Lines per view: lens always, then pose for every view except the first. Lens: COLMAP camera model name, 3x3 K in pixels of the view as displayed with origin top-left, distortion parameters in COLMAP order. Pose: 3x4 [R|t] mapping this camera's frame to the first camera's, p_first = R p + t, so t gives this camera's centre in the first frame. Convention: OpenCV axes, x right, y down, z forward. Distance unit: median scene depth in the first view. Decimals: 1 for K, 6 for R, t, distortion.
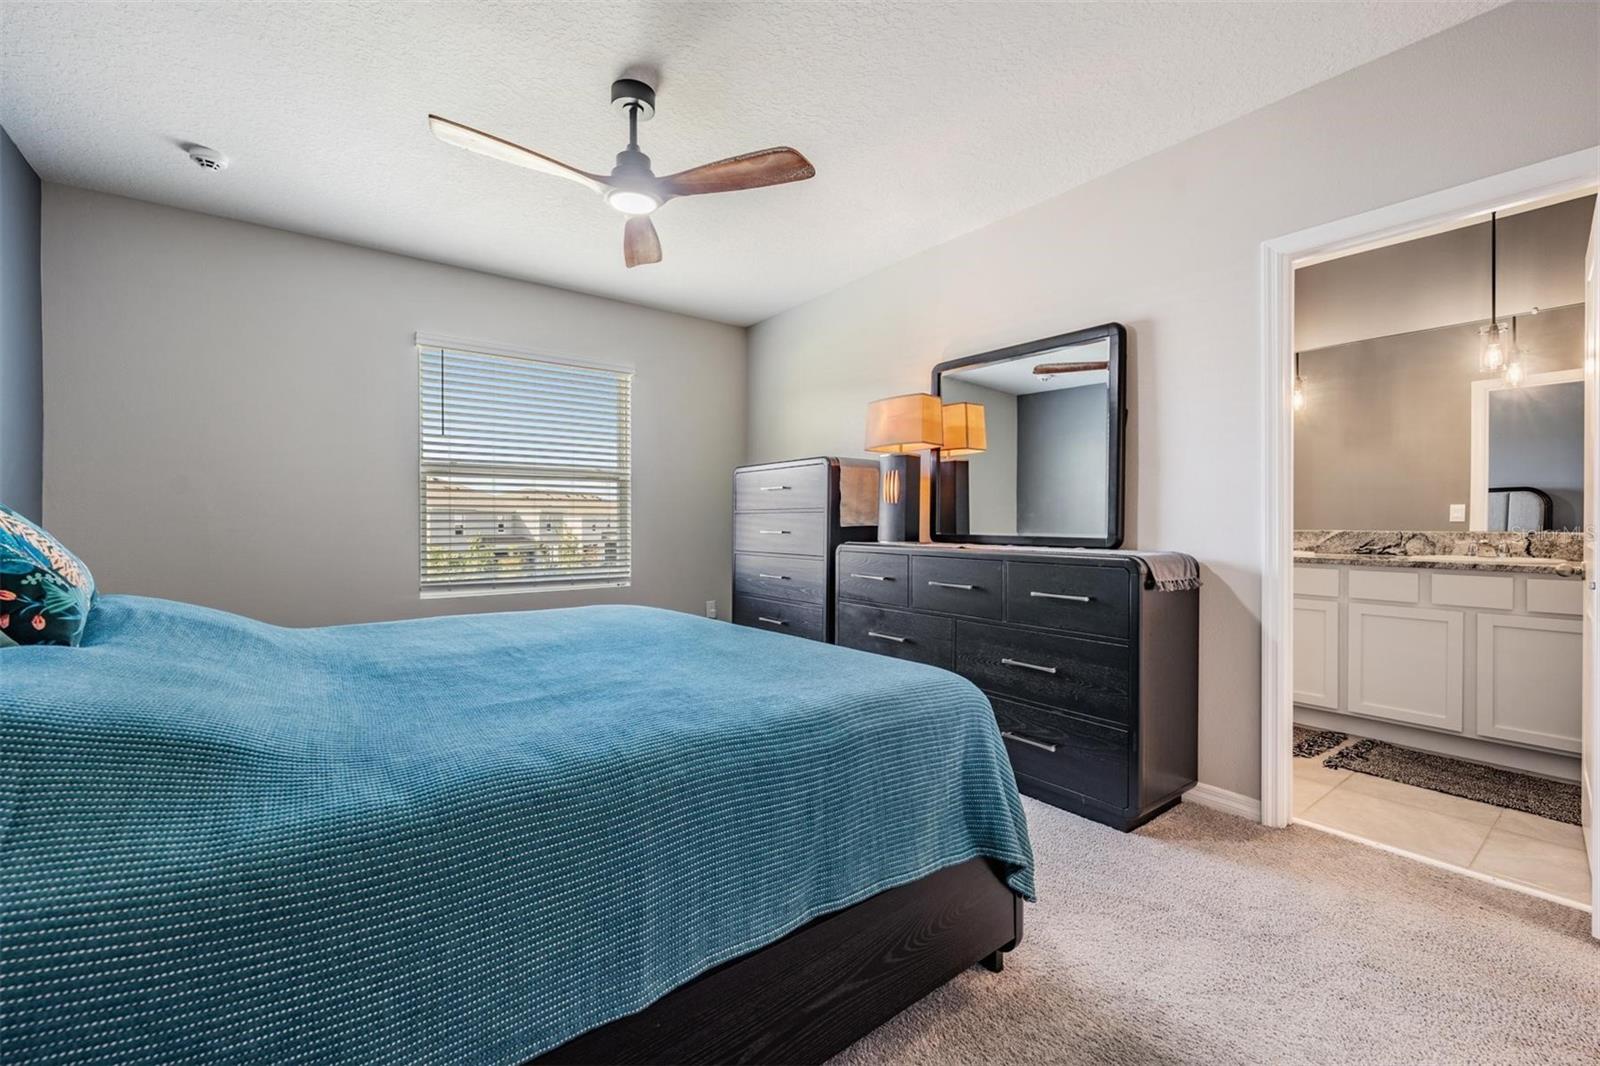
lens RADIAL K [[692.2, 0, 798.7], [0, 692.2, 528.0], [0, 0, 1]] dist [-0.004526, -0.000347]
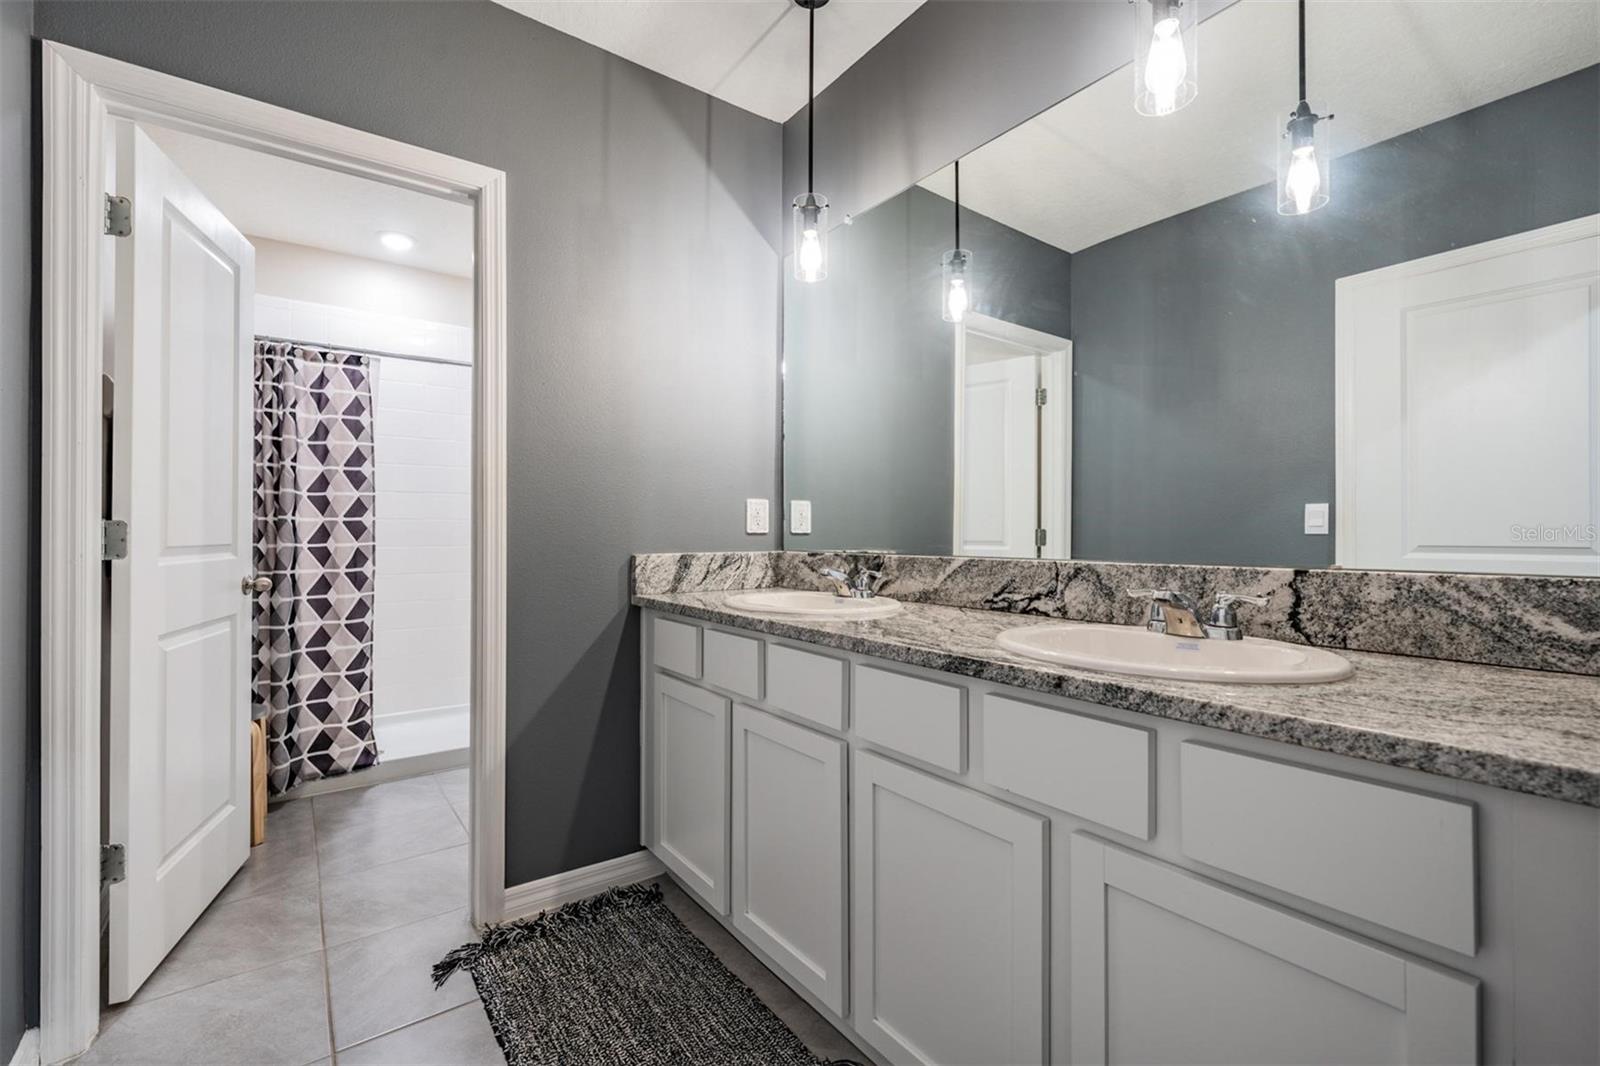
lens RADIAL K [[692.2, 0, 803.5], [0, 692.2, 530.8], [0, 0, 1]] dist [-0.004526, -0.000347]
pose [[0.999605, -0.005757, -0.027512, 0.715138], [0.005378, 0.999890, -0.013826, -0.008786], [0.027589, 0.013673, 0.999526, 0.556029]]
